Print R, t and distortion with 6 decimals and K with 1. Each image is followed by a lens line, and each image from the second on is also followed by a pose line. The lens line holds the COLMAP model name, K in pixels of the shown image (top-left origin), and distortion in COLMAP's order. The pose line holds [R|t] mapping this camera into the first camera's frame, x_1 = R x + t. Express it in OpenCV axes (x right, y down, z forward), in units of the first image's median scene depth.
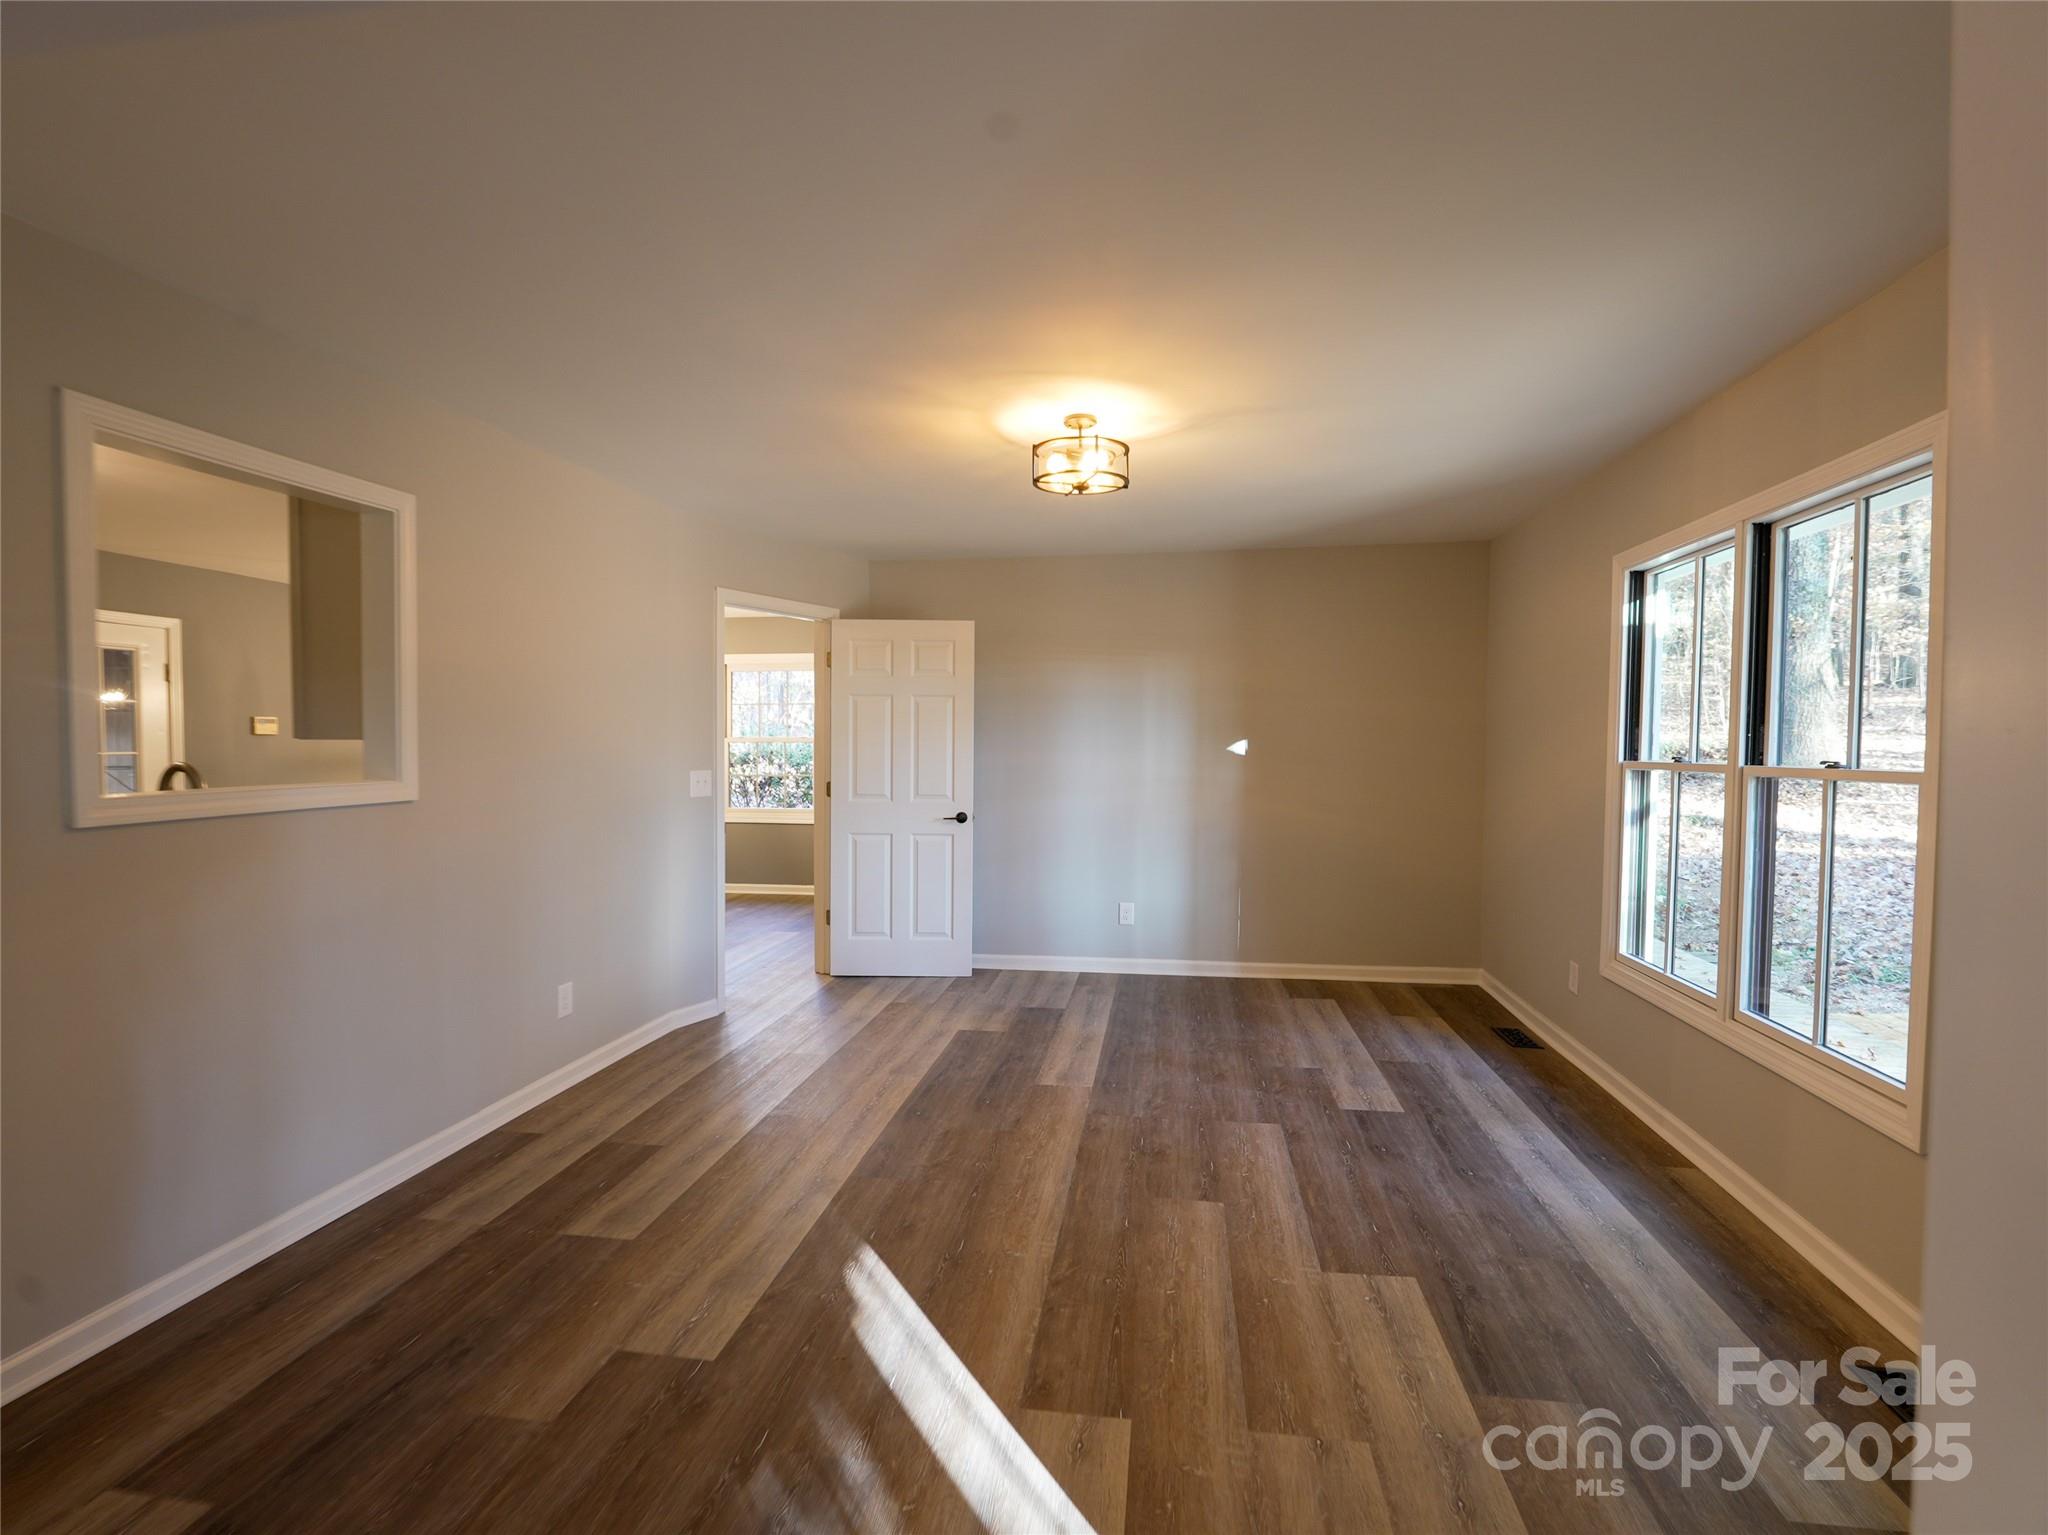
lens RADIAL K [[931.4, 0, 1033.2], [0, 931.4, 767.8], [0, 0, 1]] dist [-0.000110, -0.005604]
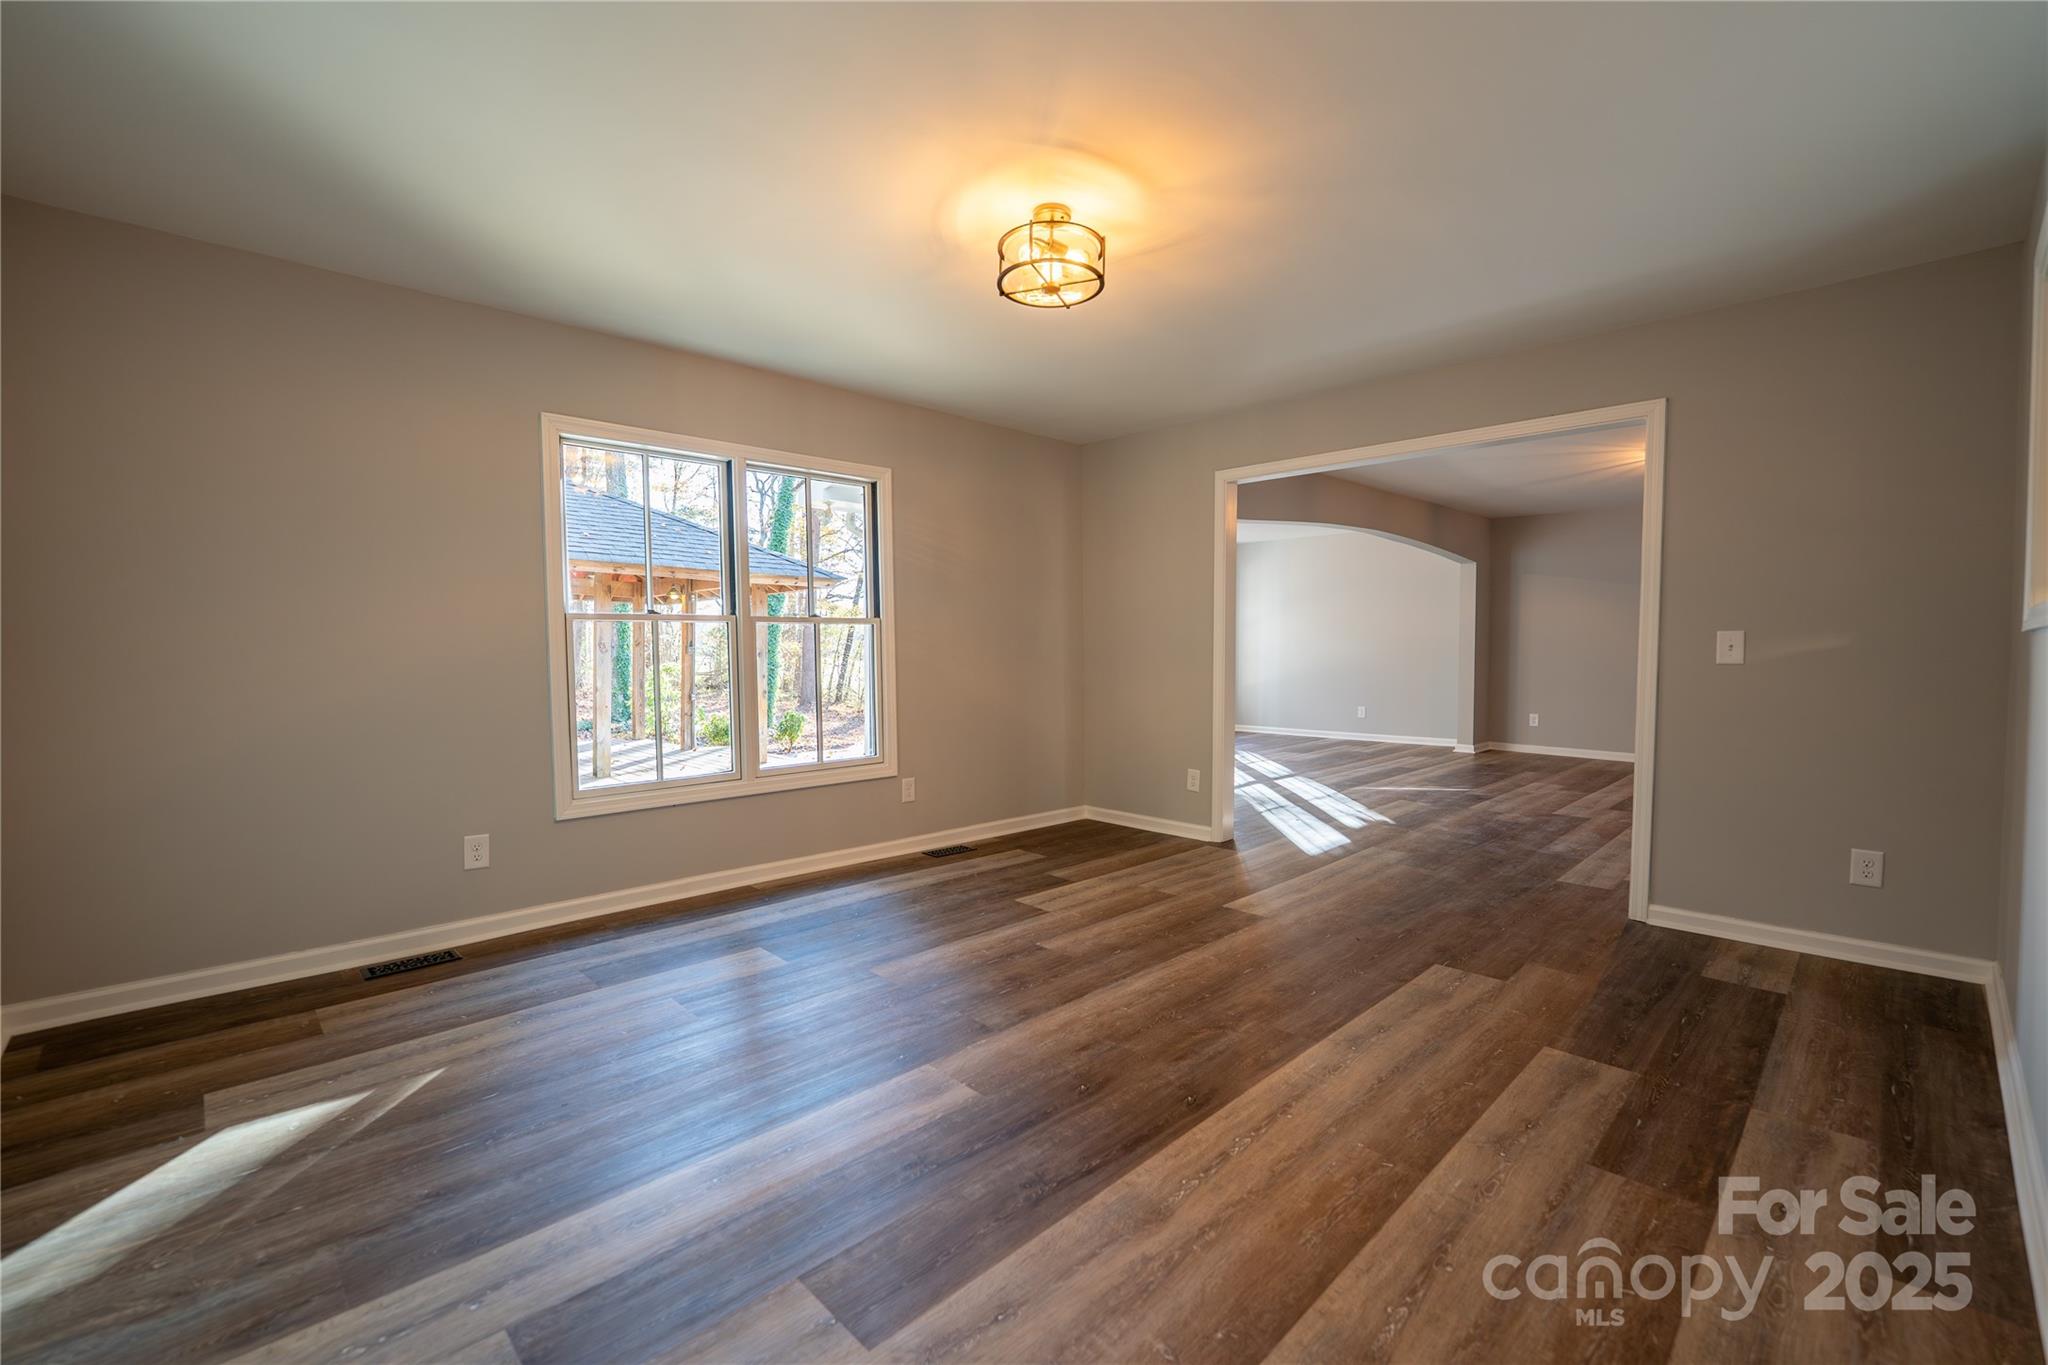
lens RADIAL K [[862.9, 0, 1024.0], [0, 862.9, 682.5], [0, 0, 1]] dist [-0.001716, -0.000098]
pose [[-0.793652, -0.024595, 0.607874, -0.497469], [0.020947, 0.997485, 0.067707, 0.023543], [-0.608011, 0.066469, -0.791141, 1.910740]]
